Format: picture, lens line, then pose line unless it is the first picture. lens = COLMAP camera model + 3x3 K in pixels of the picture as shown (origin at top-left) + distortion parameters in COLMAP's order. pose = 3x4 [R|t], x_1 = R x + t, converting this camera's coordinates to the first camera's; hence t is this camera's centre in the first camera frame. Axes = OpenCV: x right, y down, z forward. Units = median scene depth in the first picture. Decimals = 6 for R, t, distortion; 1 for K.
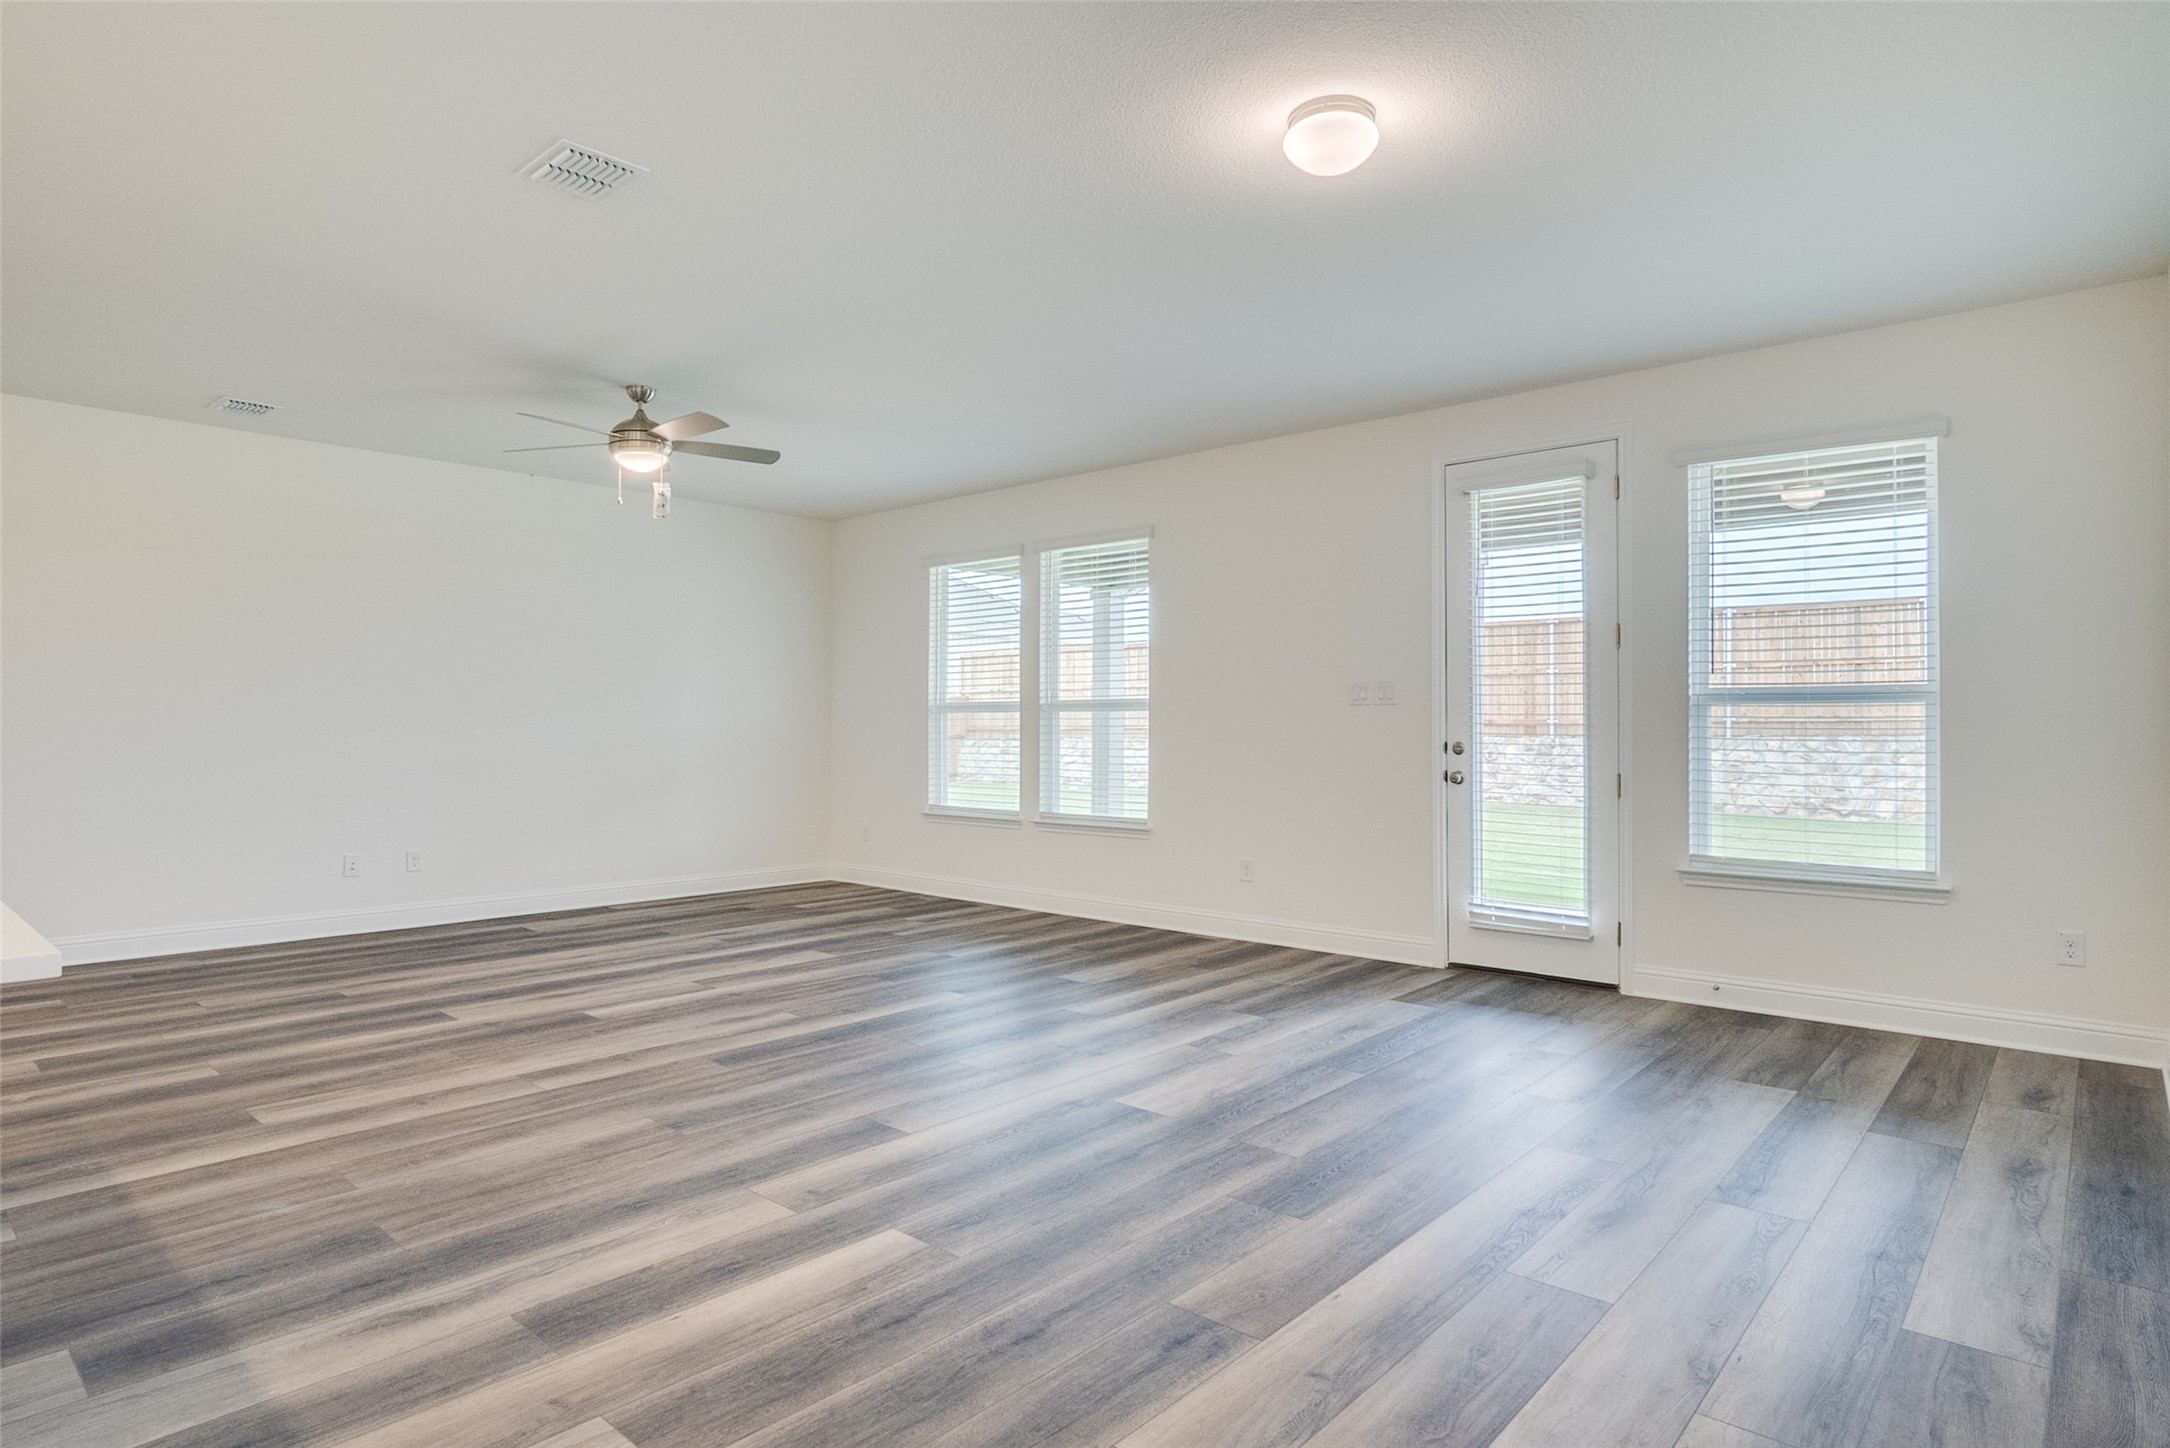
lens RADIAL K [[1166.7, 0, 1085.0], [0, 1166.7, 724.0], [0, 0, 1]] dist [-0.020605, -0.000231]
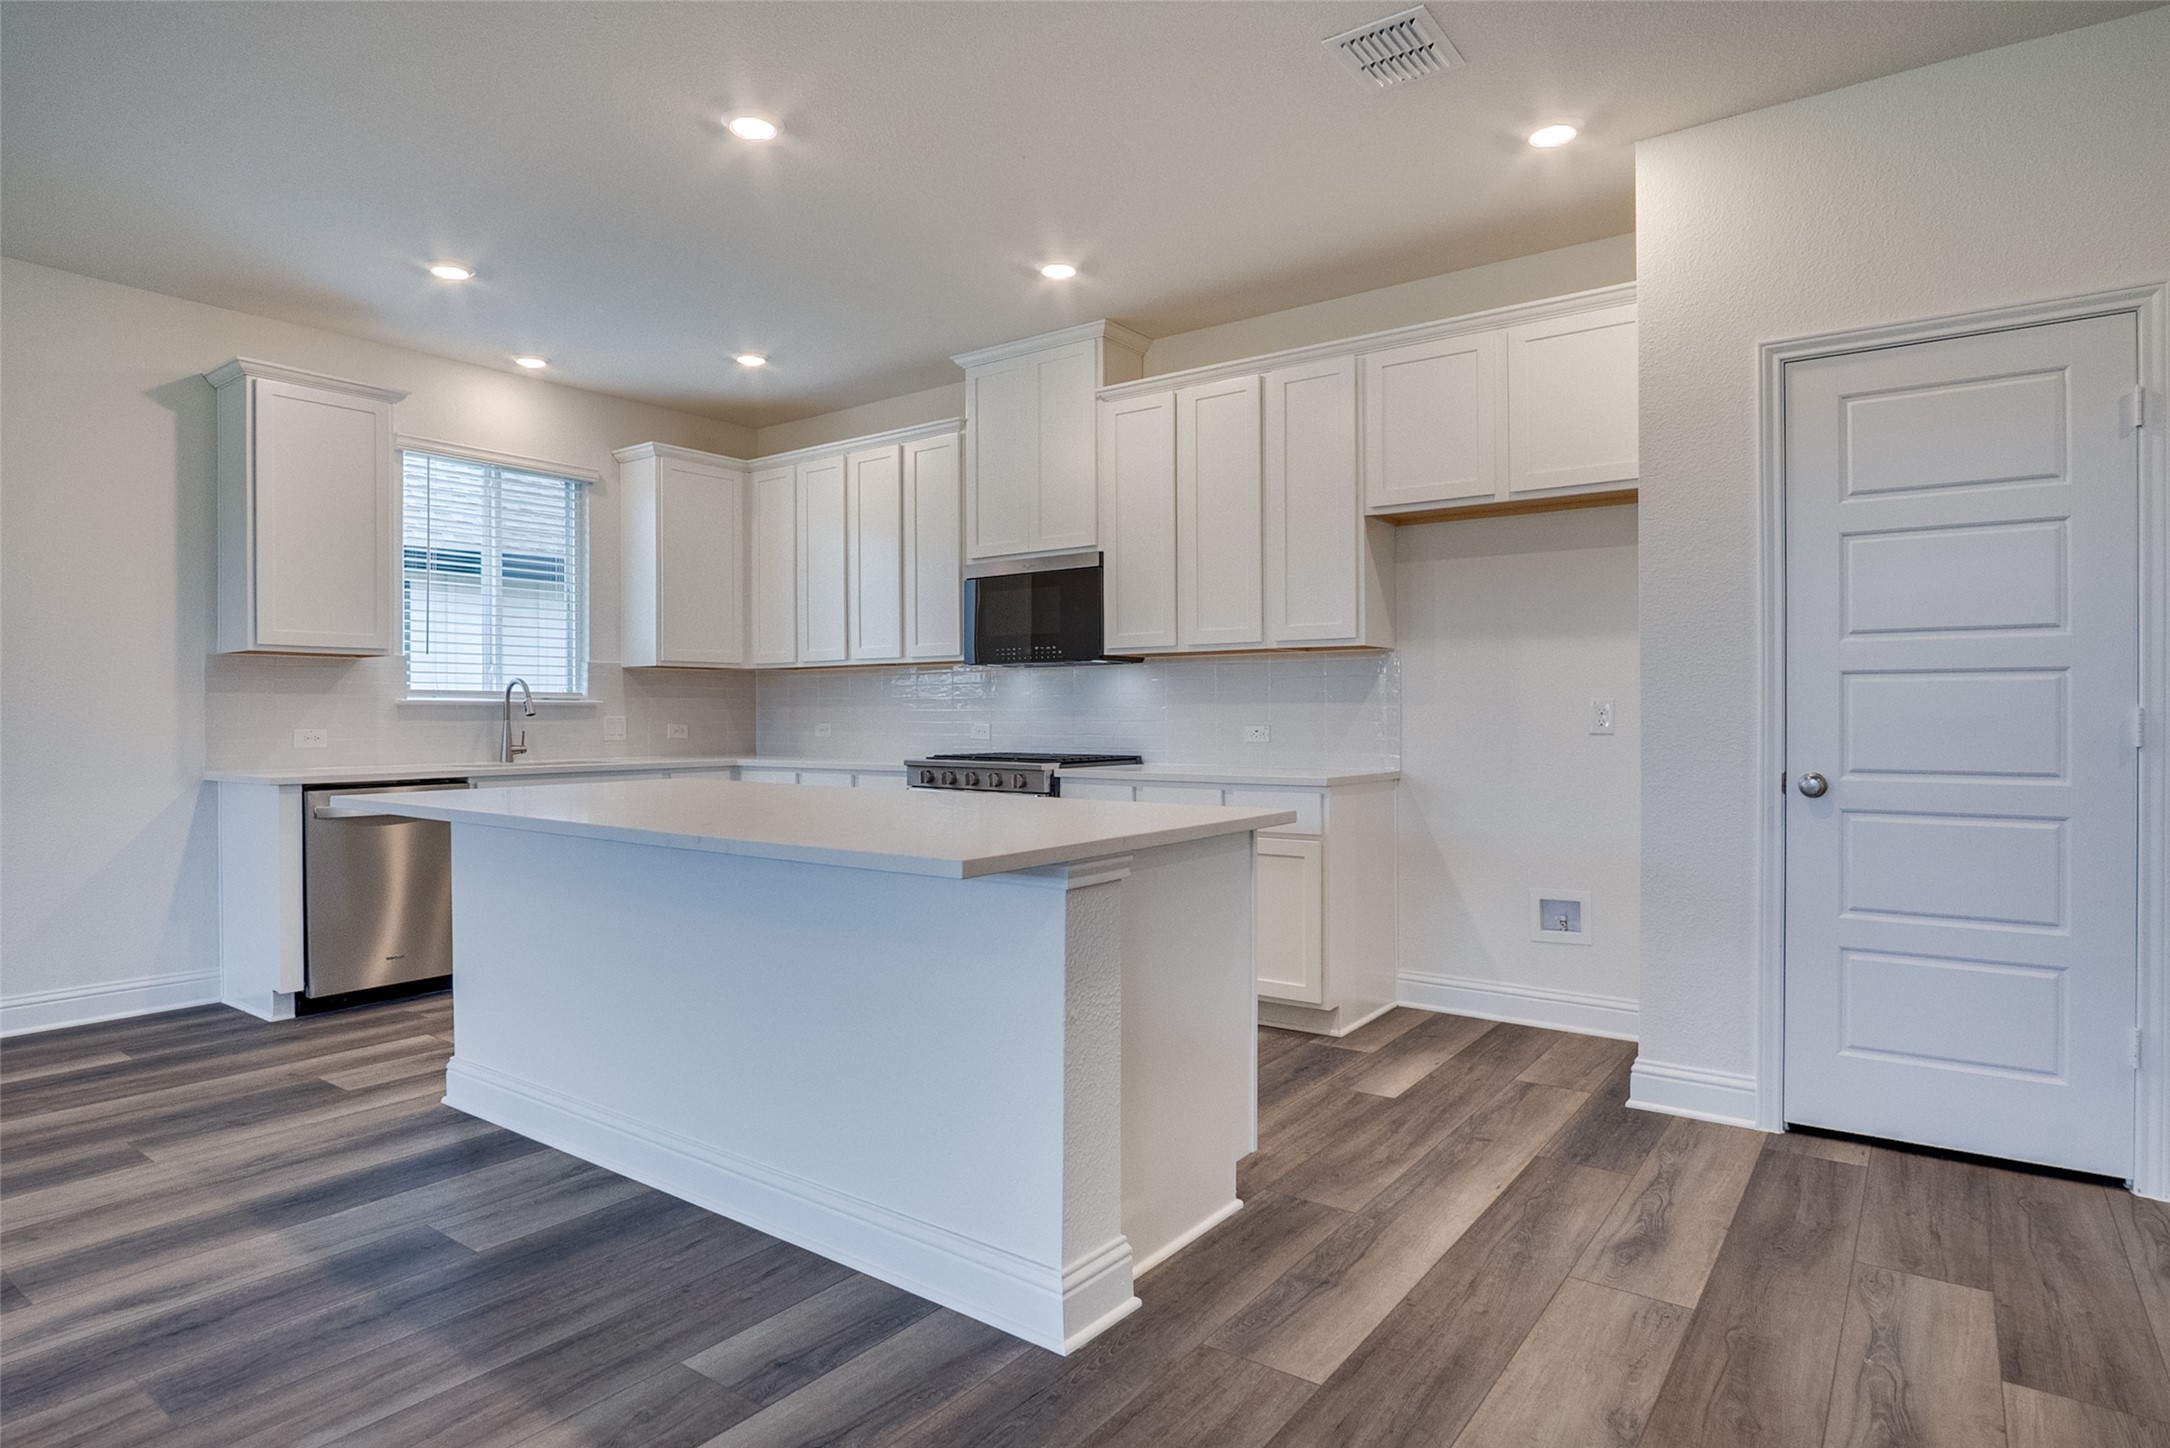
lens RADIAL K [[1177.1, 0, 1085.0], [0, 1177.1, 724.0], [0, 0, 1]] dist [-0.018661, 0.002628]
pose [[-0.996009, -0.000752, -0.089252, -0.411802], [-0.001233, 0.999985, 0.005336, 0.007510], [0.089246, 0.005425, -0.995995, 0.652602]]
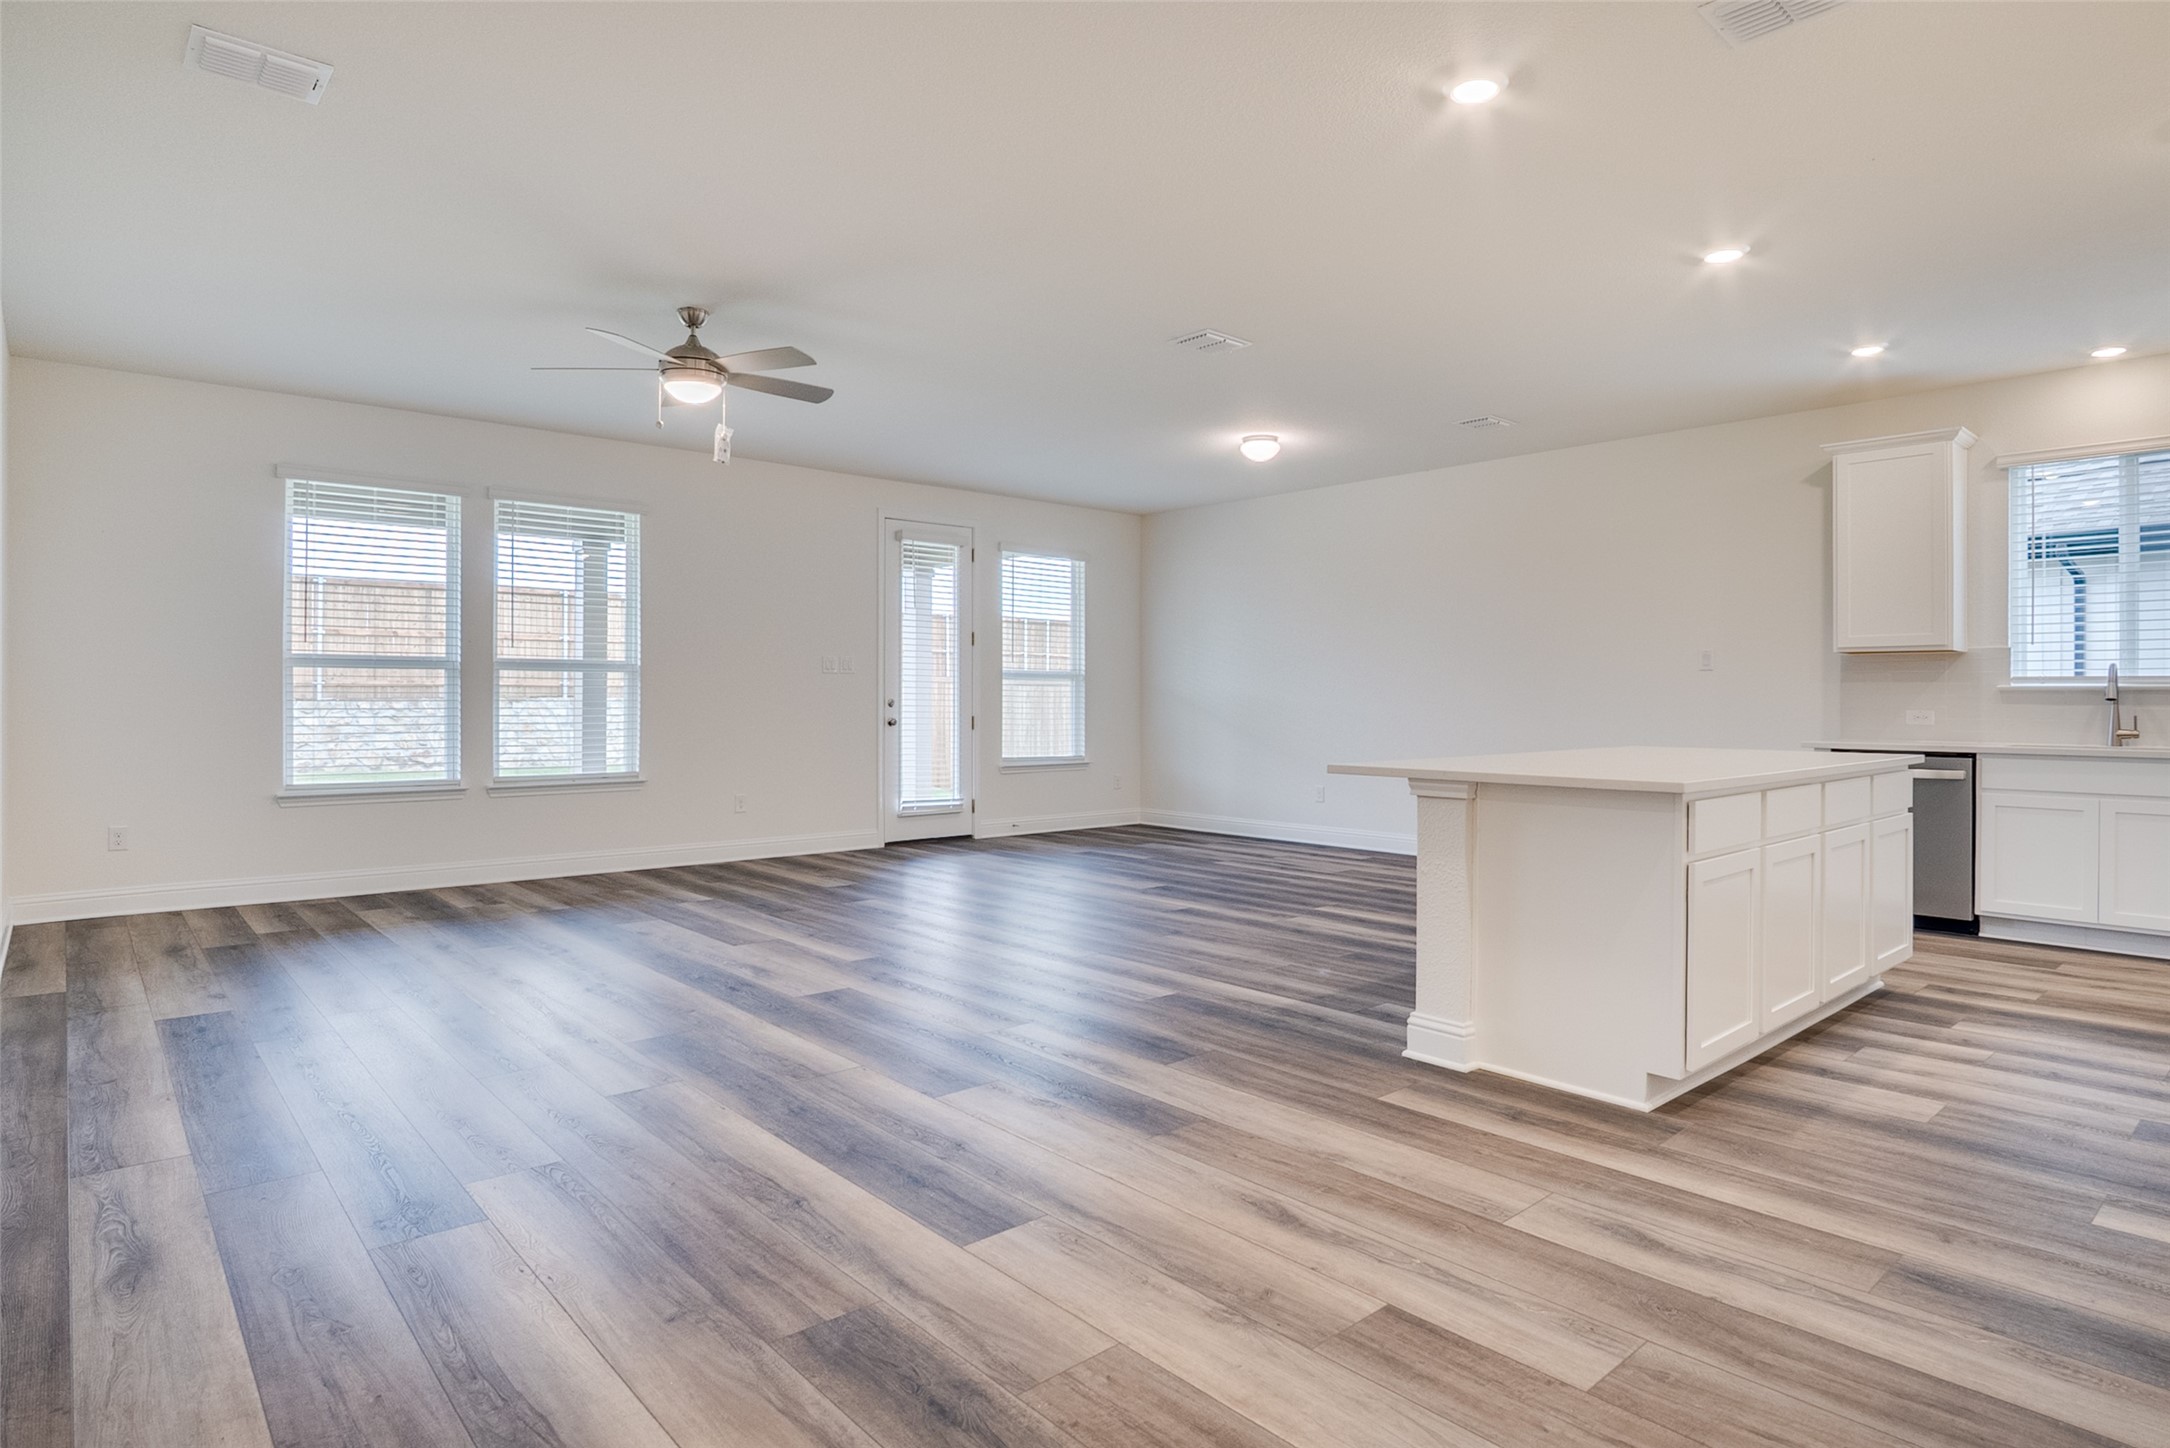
lens RADIAL K [[1168.1, 0, 1084.3], [0, 1168.1, 700.9], [0, 0, 1]] dist [-0.034600, 0.001669]
pose [[0.126427, -0.003796, 0.991969, -0.950757], [-0.005787, 0.999973, 0.004565, 0.007544], [-0.991959, -0.006317, 0.126402, 0.443179]]
